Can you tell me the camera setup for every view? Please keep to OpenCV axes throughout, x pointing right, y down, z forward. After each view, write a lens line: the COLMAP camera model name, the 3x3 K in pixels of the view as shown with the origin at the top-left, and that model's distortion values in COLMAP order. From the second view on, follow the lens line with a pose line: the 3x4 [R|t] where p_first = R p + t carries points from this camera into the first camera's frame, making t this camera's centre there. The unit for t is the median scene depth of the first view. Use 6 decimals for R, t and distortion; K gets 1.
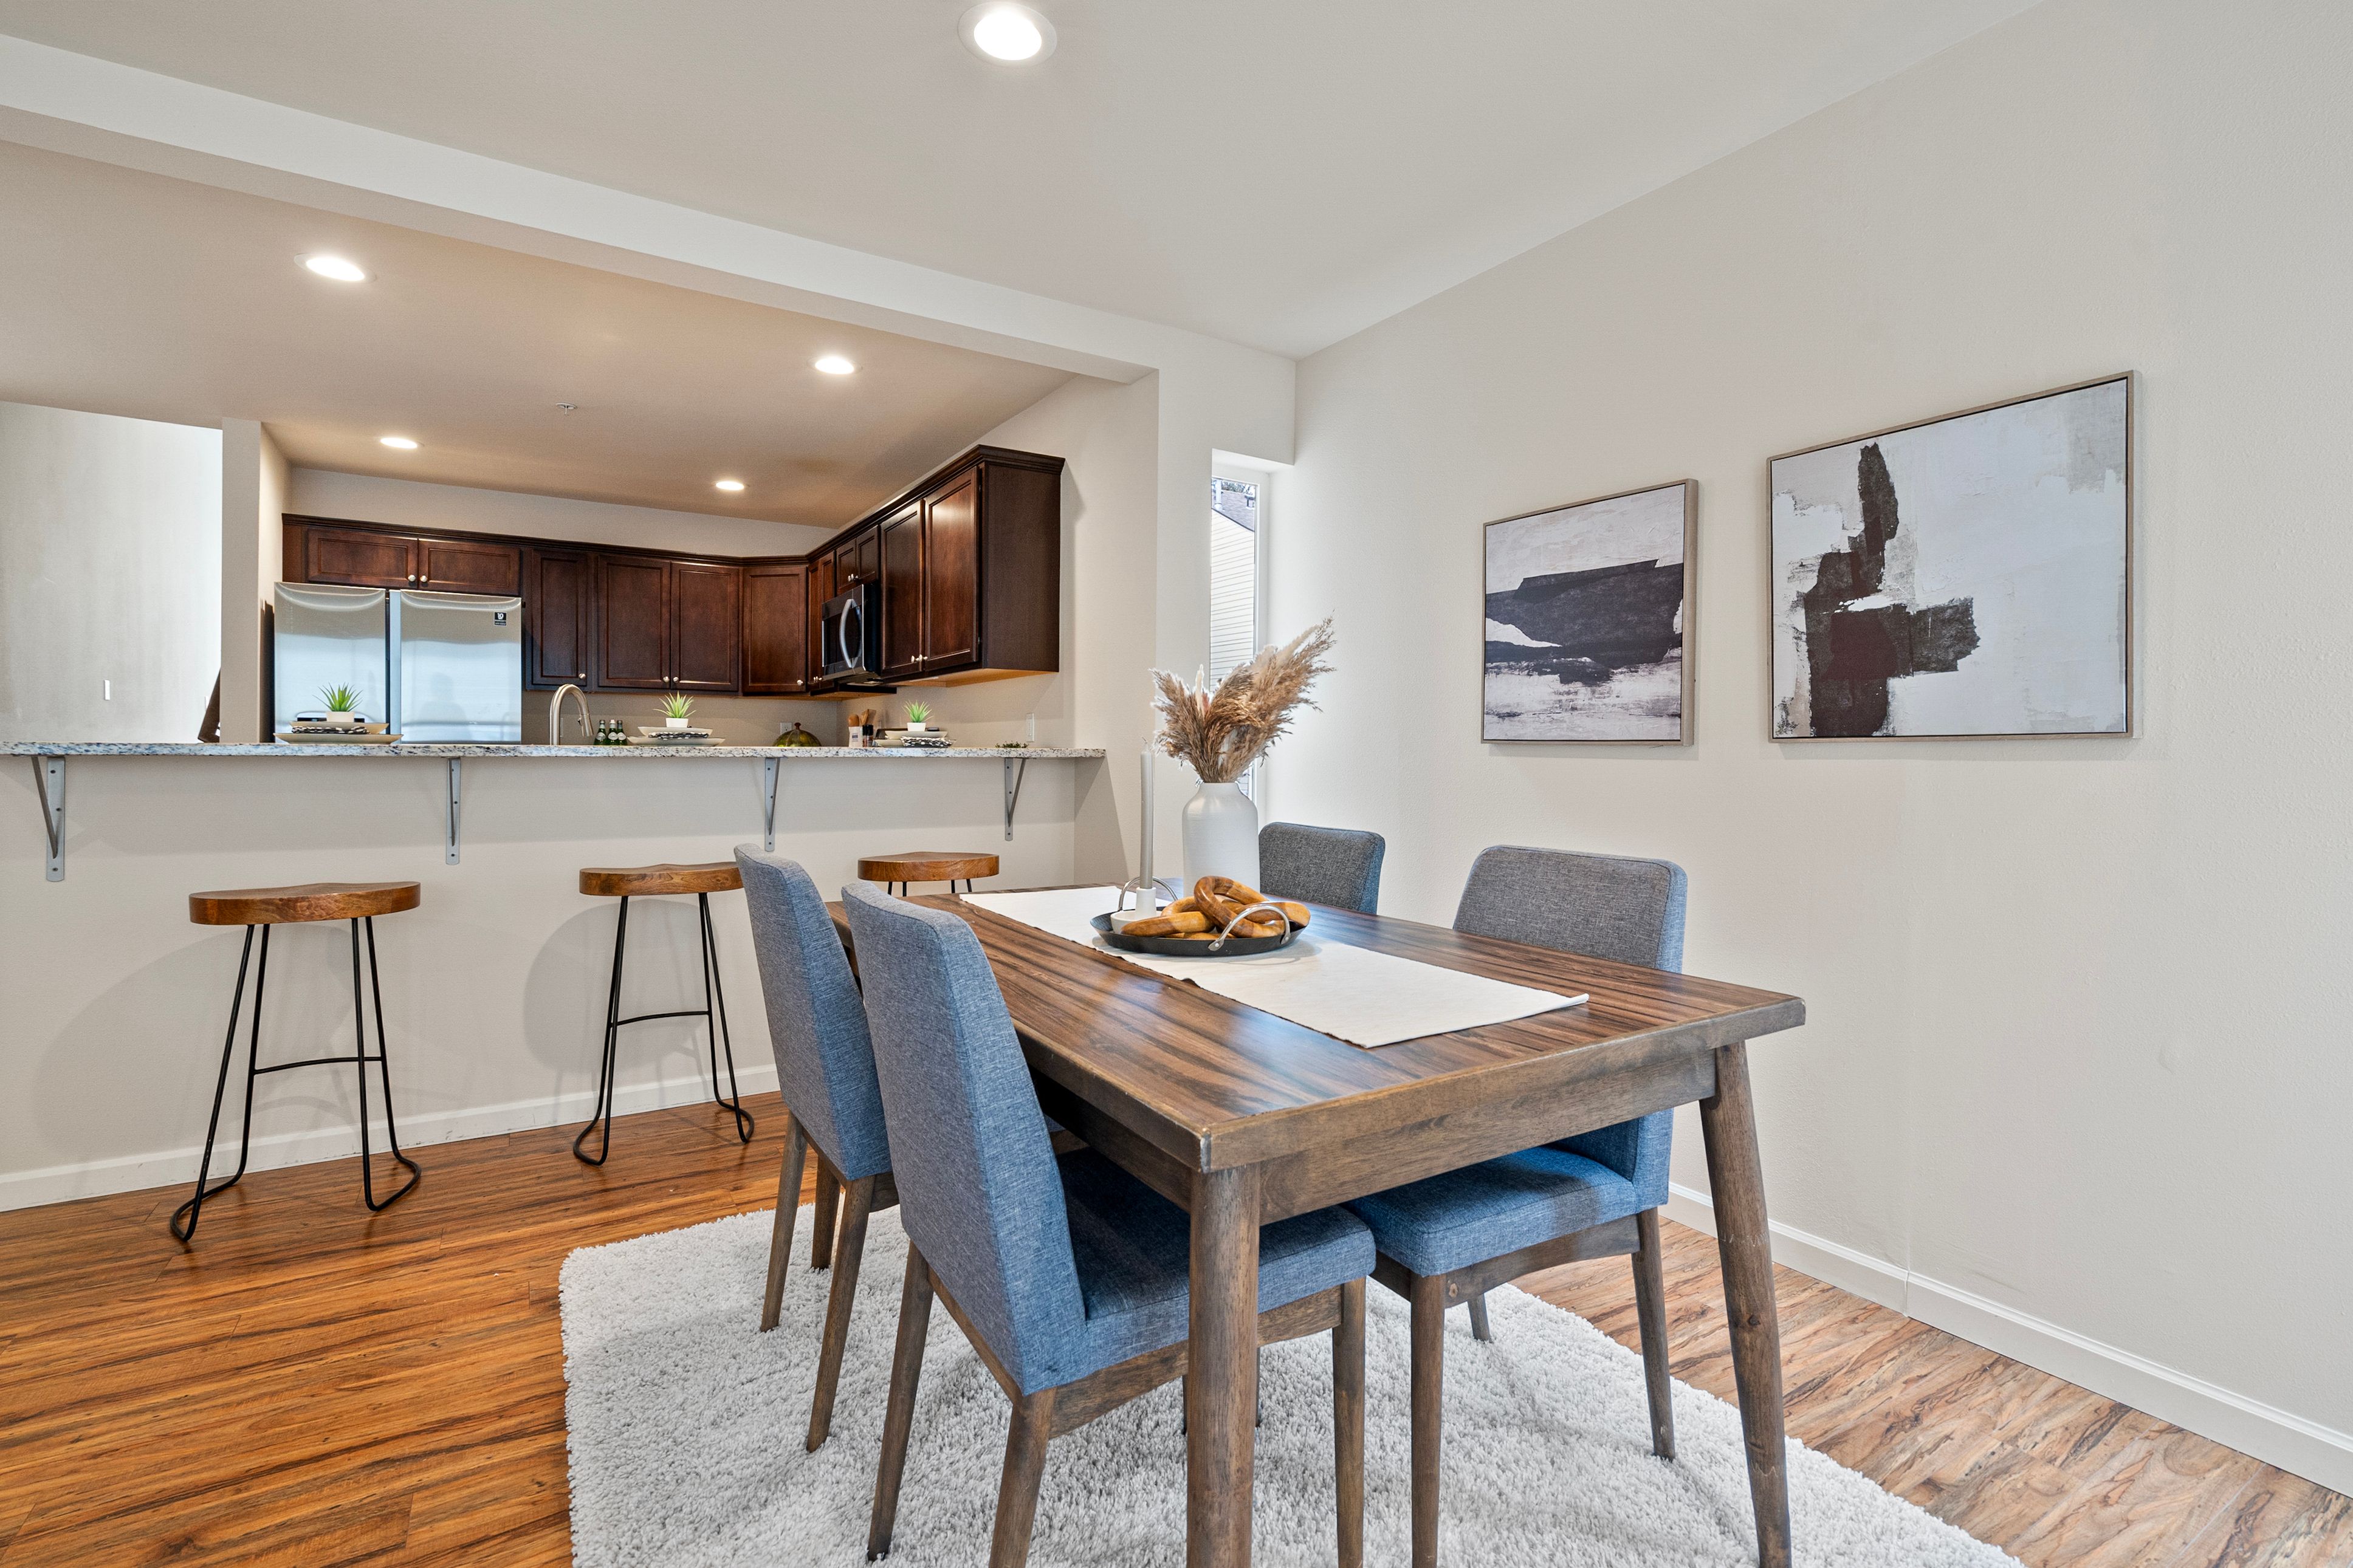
lens RADIAL K [[1063.6, 0, 1171.0], [0, 1063.6, 747.0], [0, 0, 1]] dist [-0.001095, -0.000222]
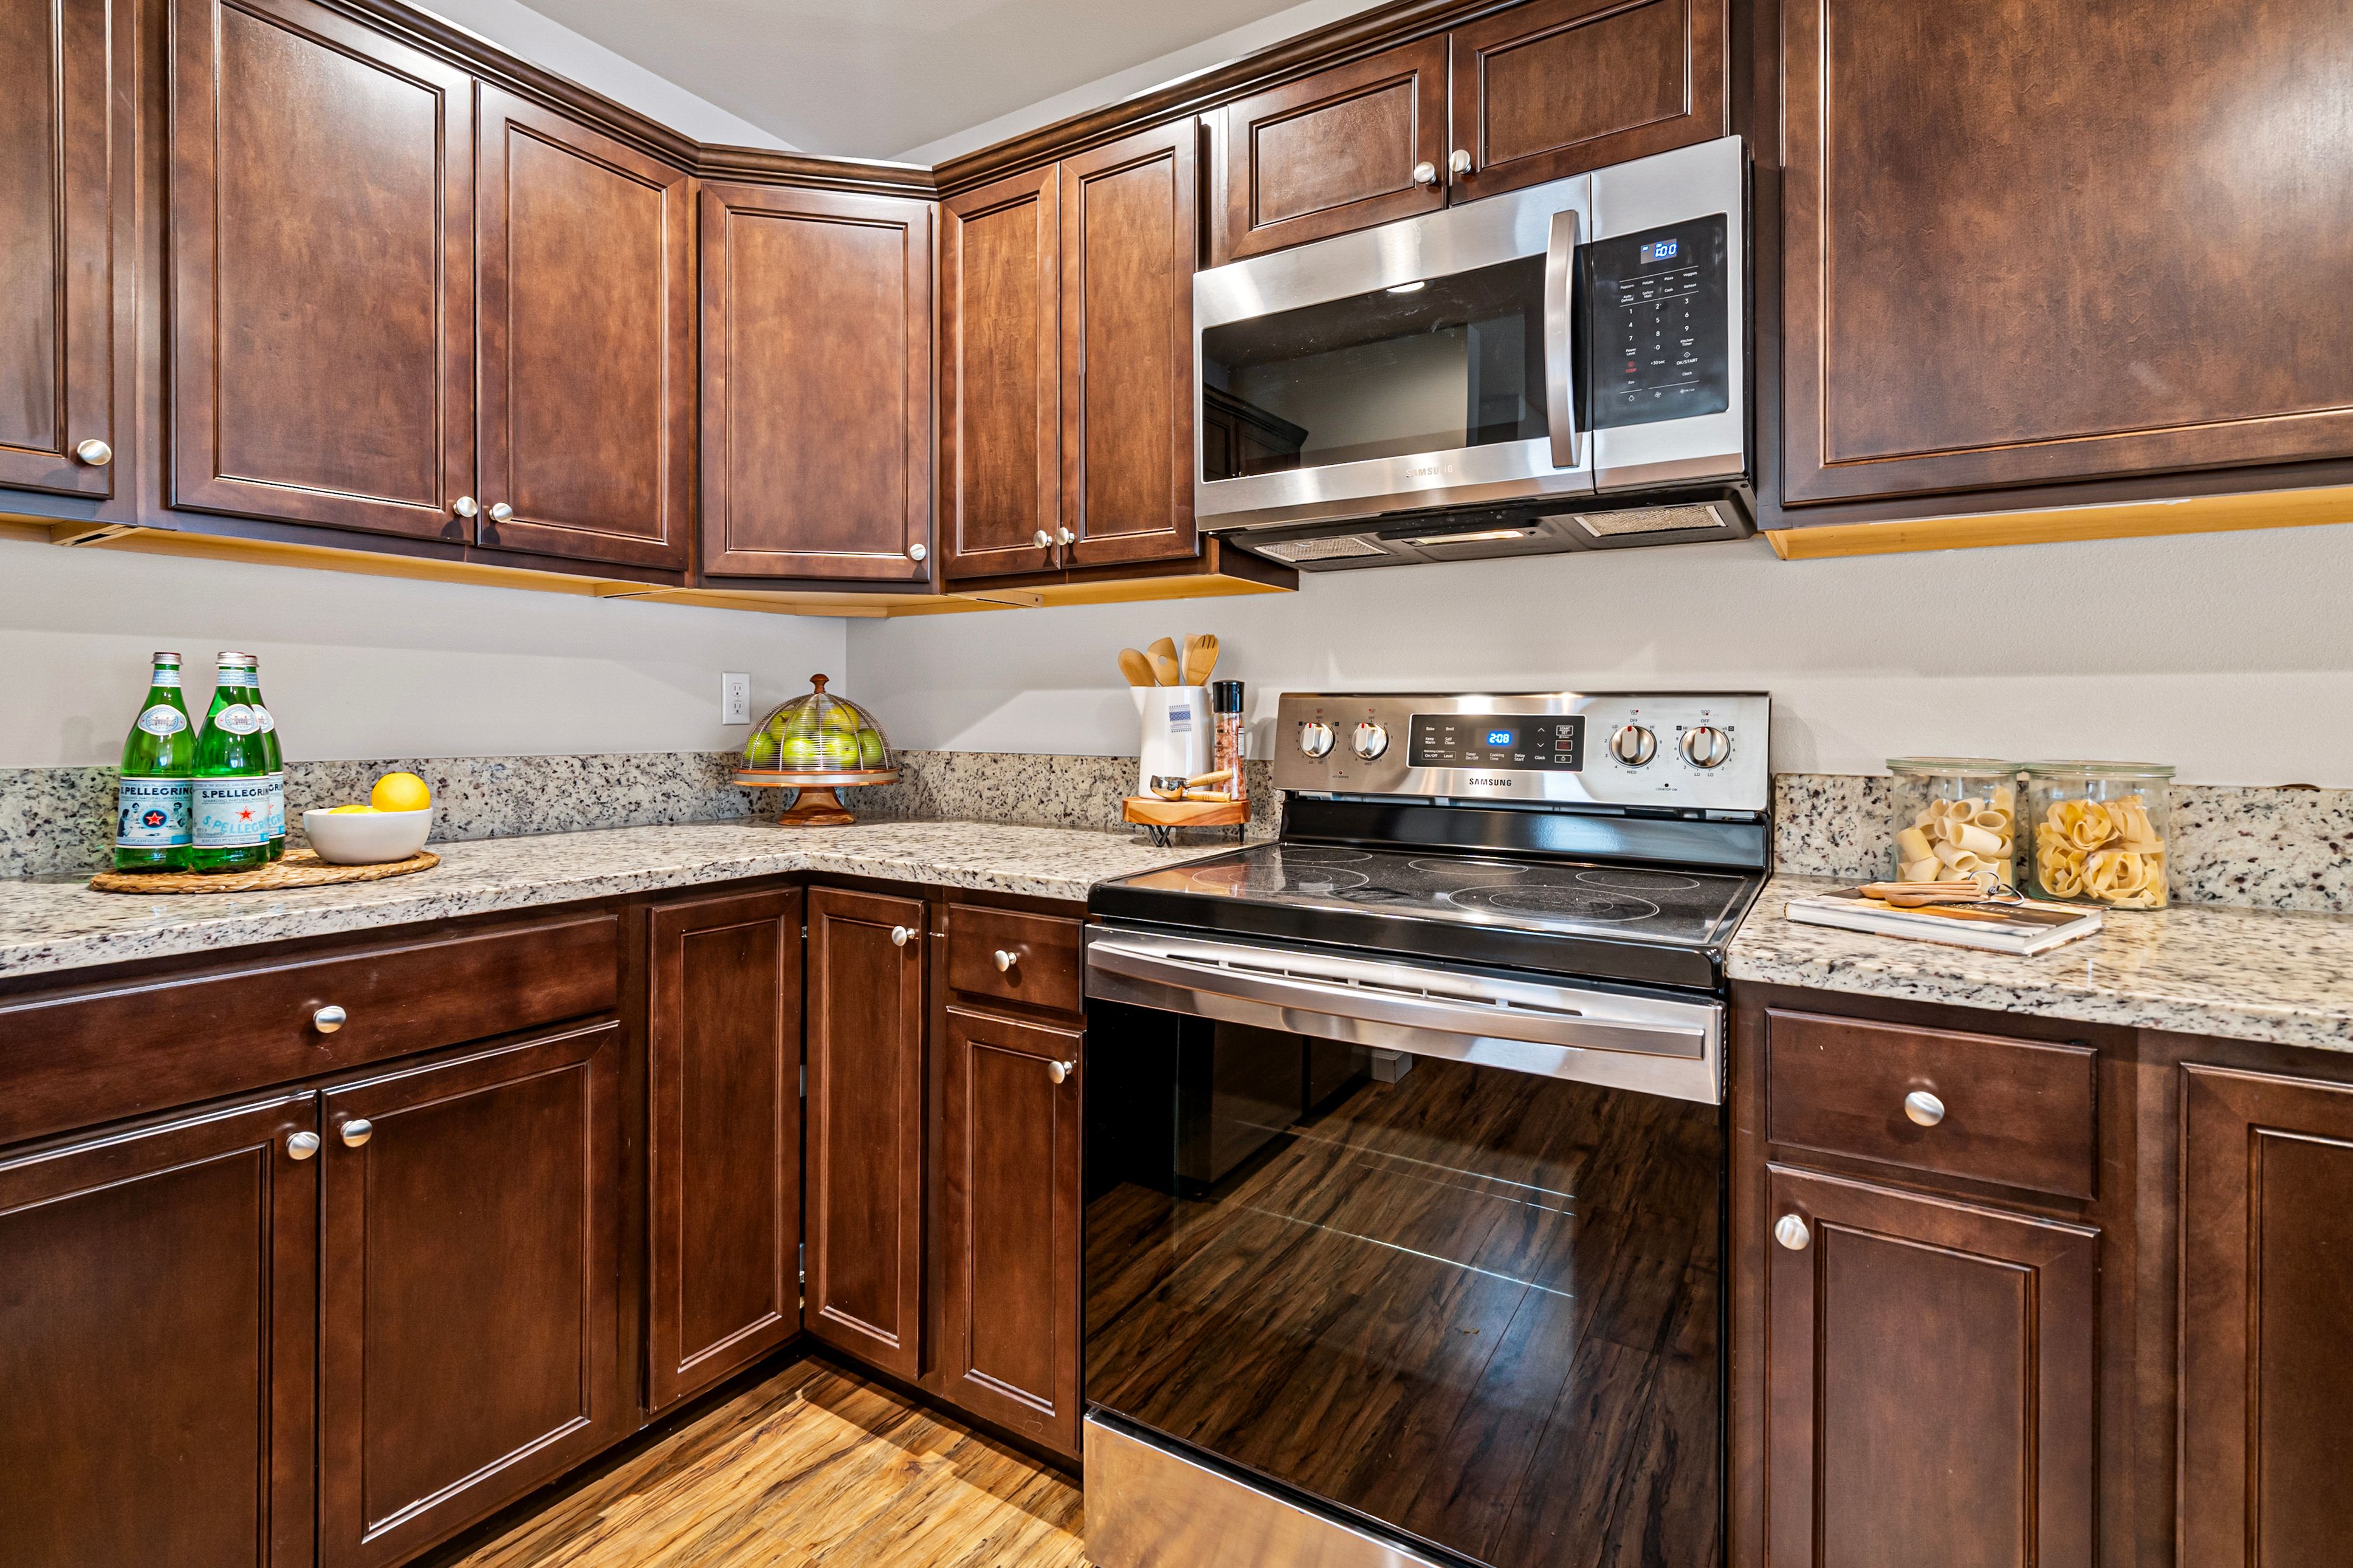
lens RADIAL K [[1118.7, 0, 1168.7], [0, 1118.7, 721.3], [0, 0, 1]] dist [0.001923, 0.000029]
pose [[0.905127, -0.006735, 0.425089, -0.638717], [0.002666, 0.999945, 0.010166, -0.017075], [-0.425134, -0.008068, 0.905095, 0.978279]]
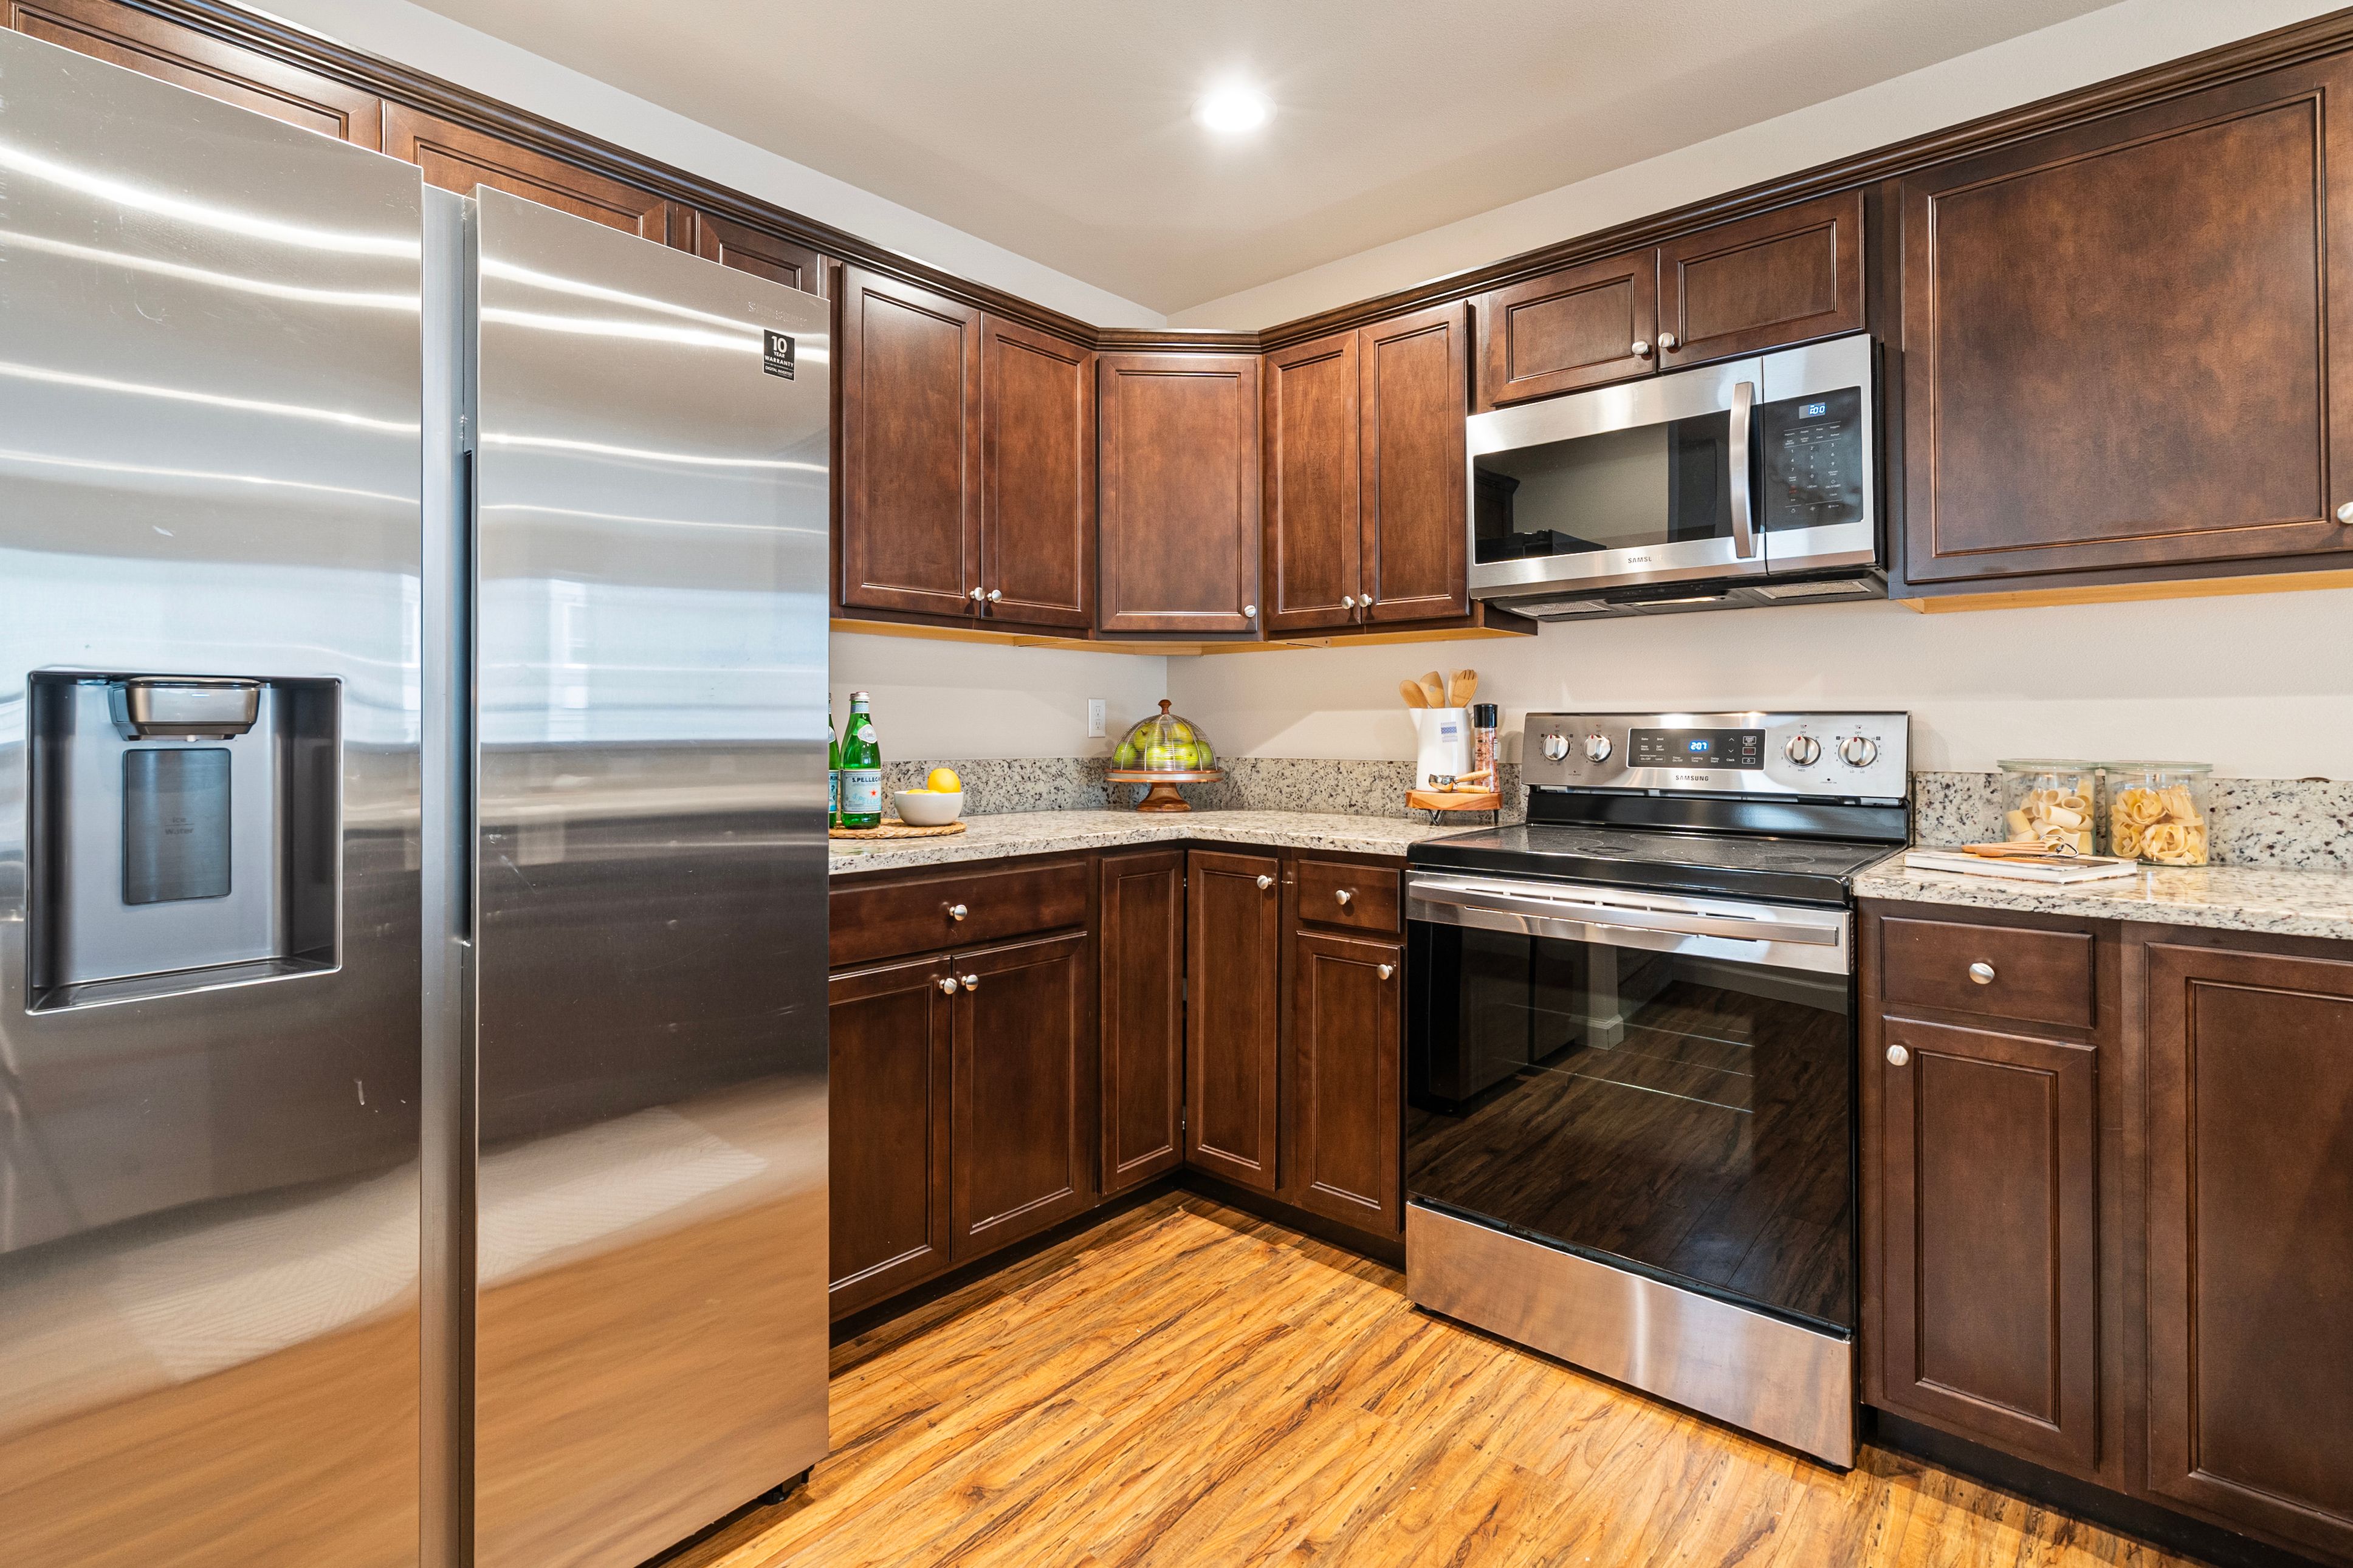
lens RADIAL K [[1111.1, 0, 1177.3], [0, 1111.1, 720.8], [0, 0, 1]] dist [0.000996, 0.001635]
pose [[0.959016, -0.004784, 0.283311, -0.768090], [0.006120, 0.999974, -0.003832, -0.018374], [-0.283285, 0.005409, 0.959021, 0.832271]]
